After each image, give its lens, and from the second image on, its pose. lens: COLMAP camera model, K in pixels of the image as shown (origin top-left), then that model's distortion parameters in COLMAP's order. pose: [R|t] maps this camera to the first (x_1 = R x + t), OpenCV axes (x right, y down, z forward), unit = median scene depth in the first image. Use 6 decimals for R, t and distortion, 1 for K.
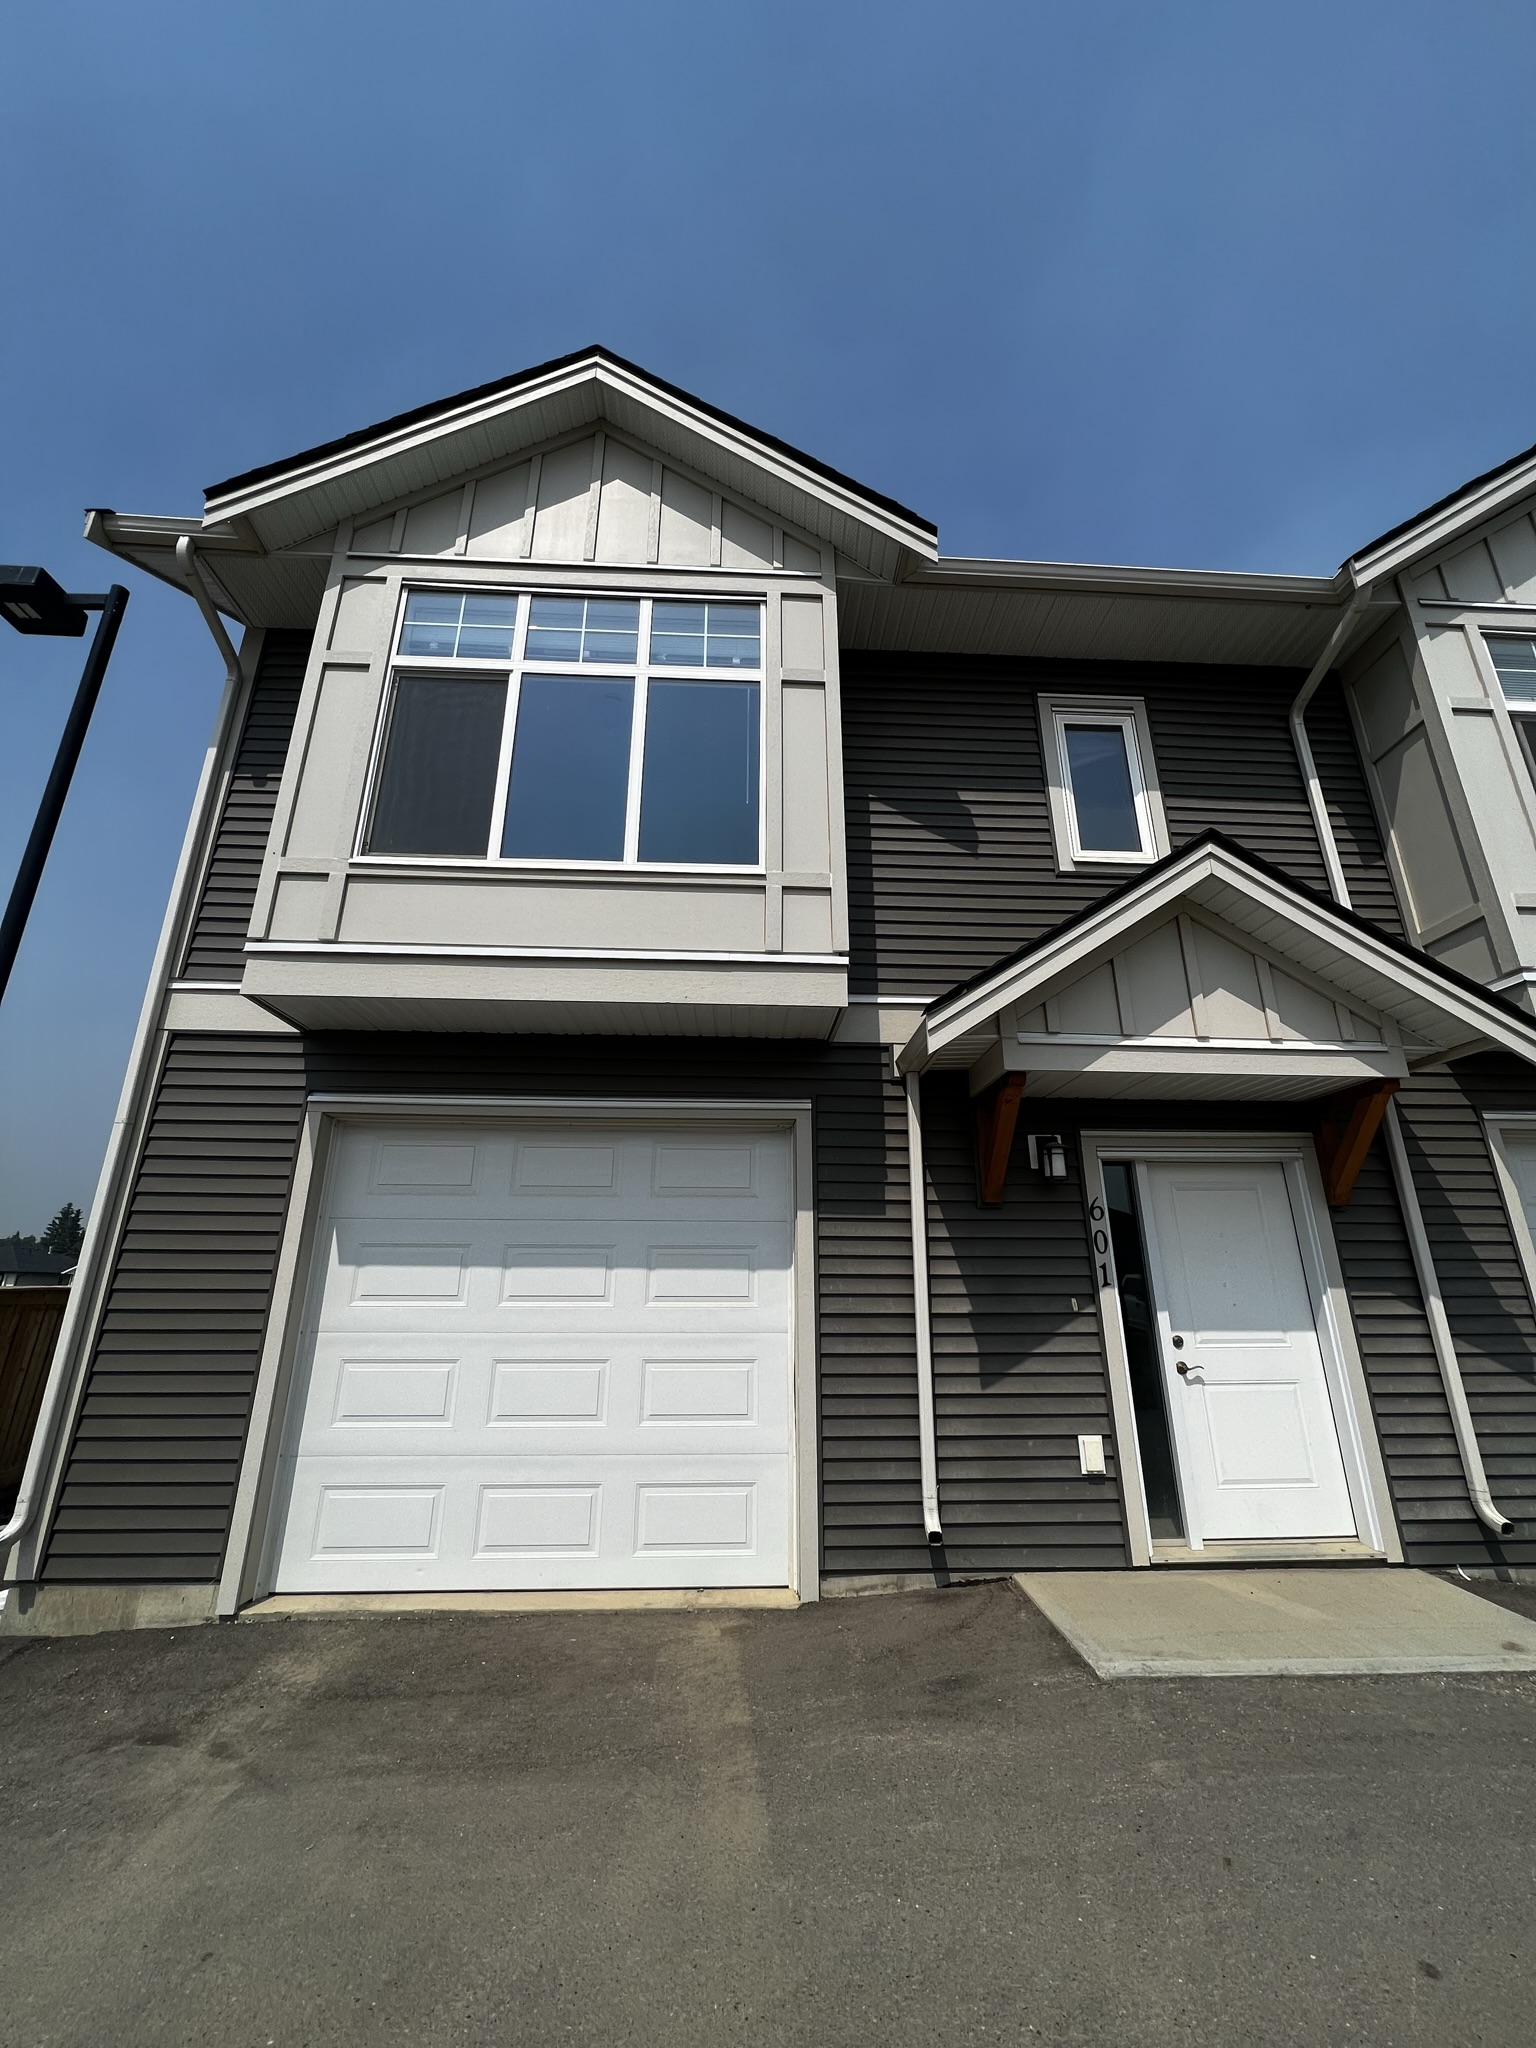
lens RADIAL K [[823.3, 0, 770.5], [0, 823.3, 1023.1], [0, 0, 1]] dist [-0.002343, 0.000515]
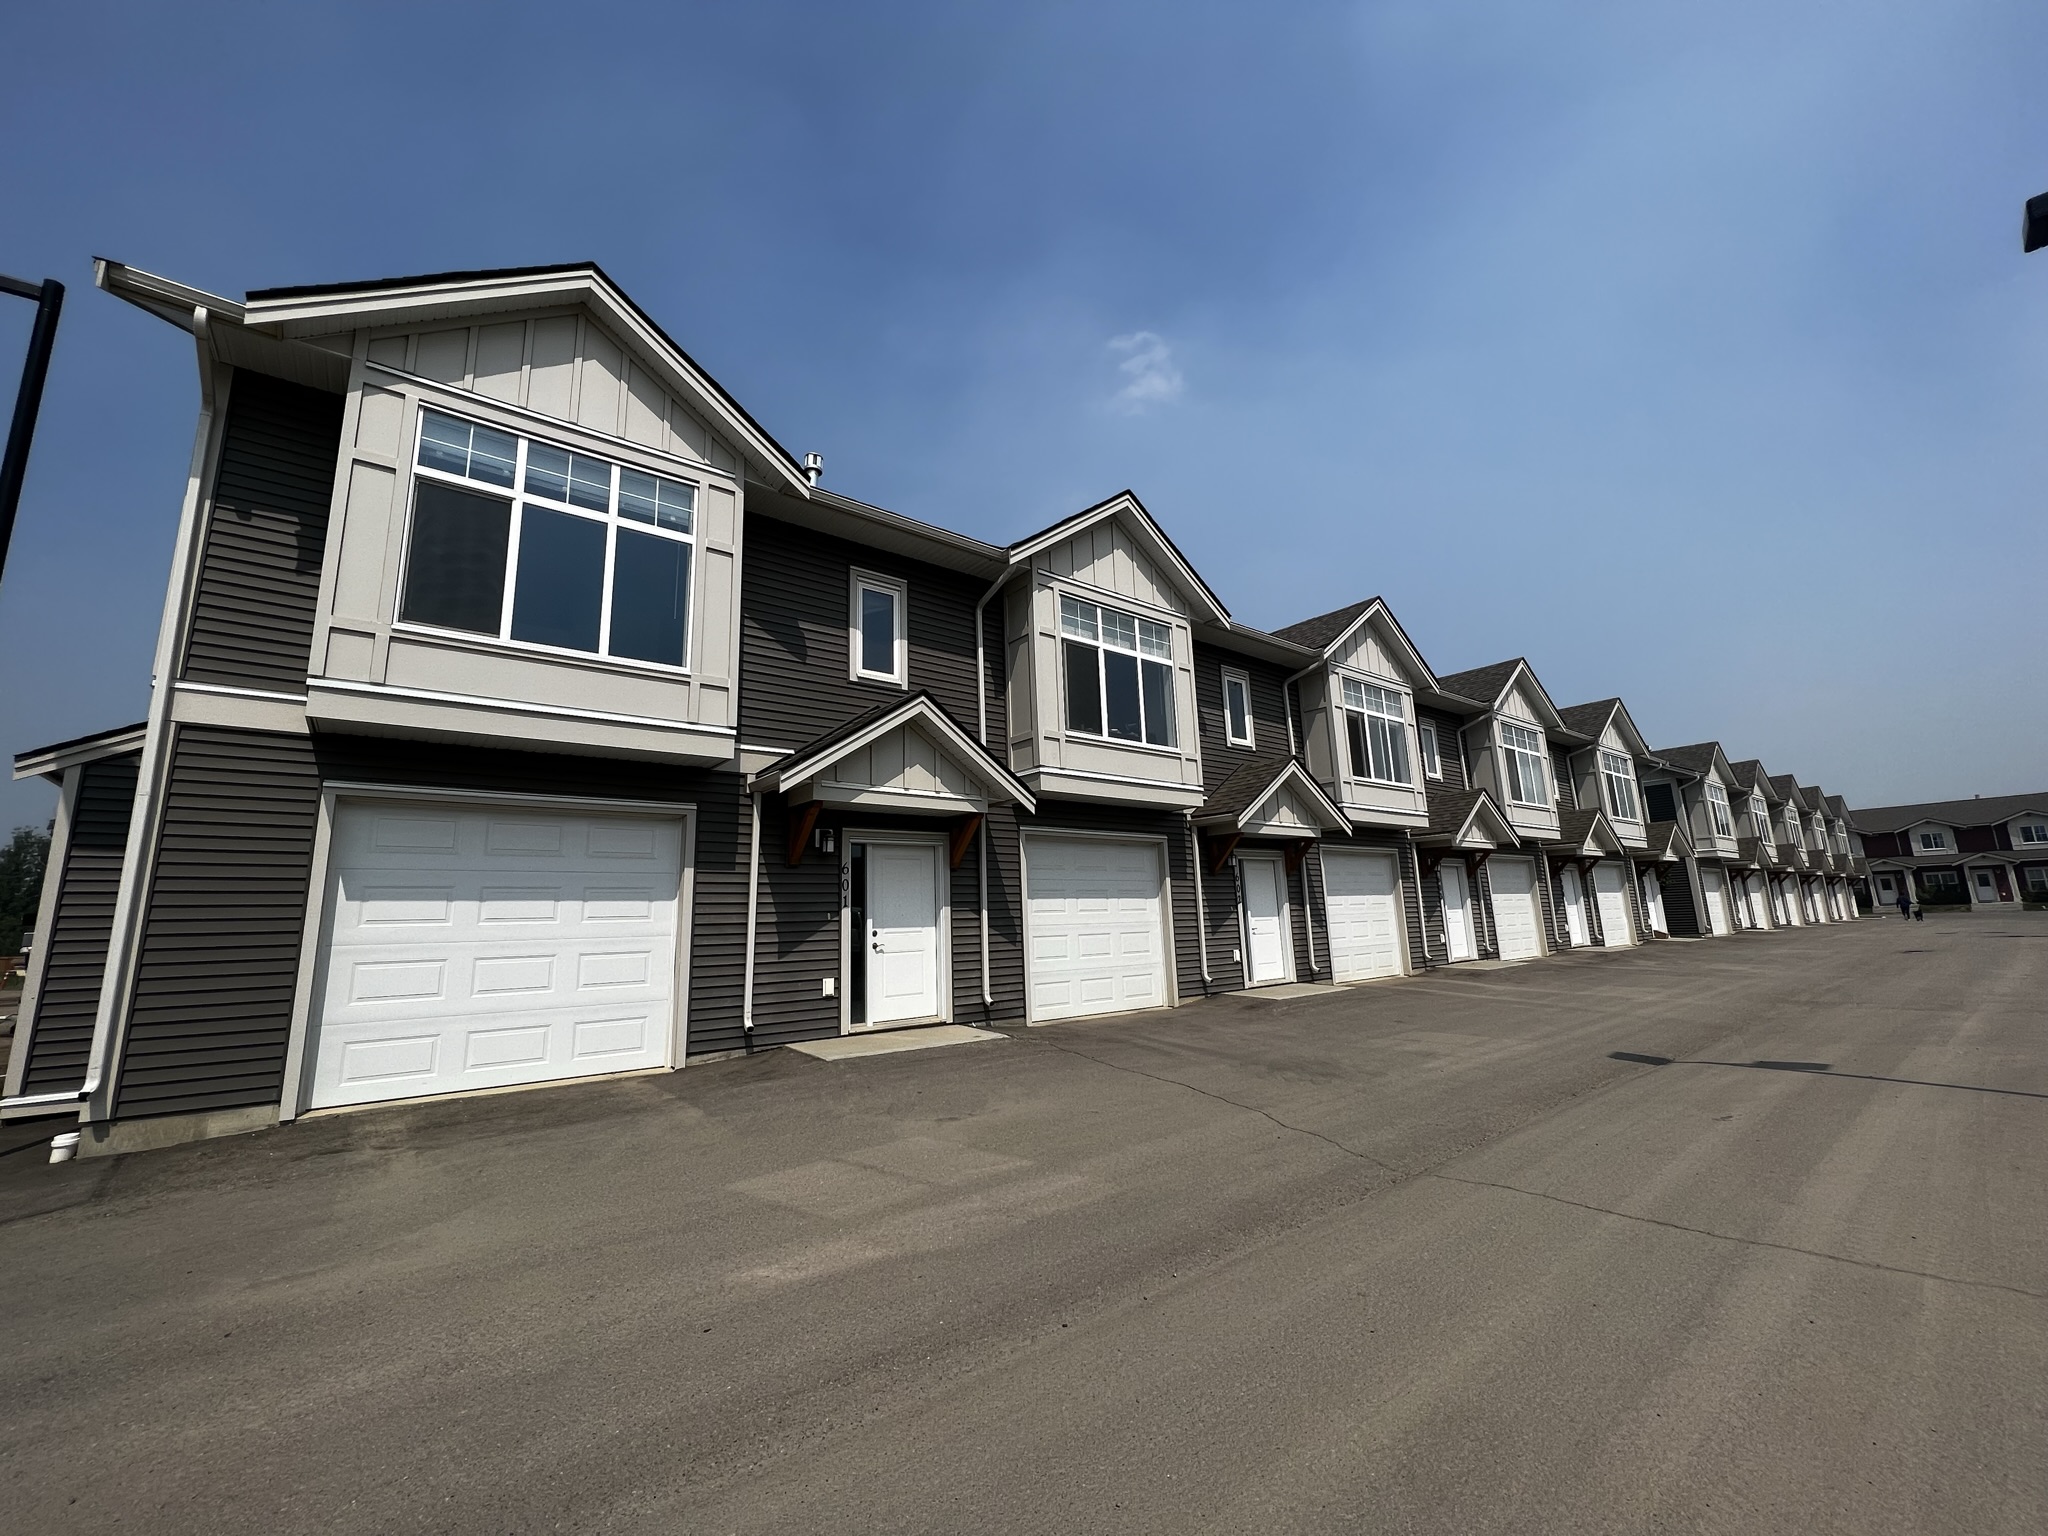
lens RADIAL K [[823.3, 0, 1022.9], [0, 823.3, 766.4], [0, 0, 1]] dist [-0.002343, 0.000515]
pose [[0.815688, 0.082612, 0.572563, -0.395750], [-0.152450, 0.985461, 0.074999, -0.221847], [-0.558043, -0.148463, 0.816423, -0.785450]]
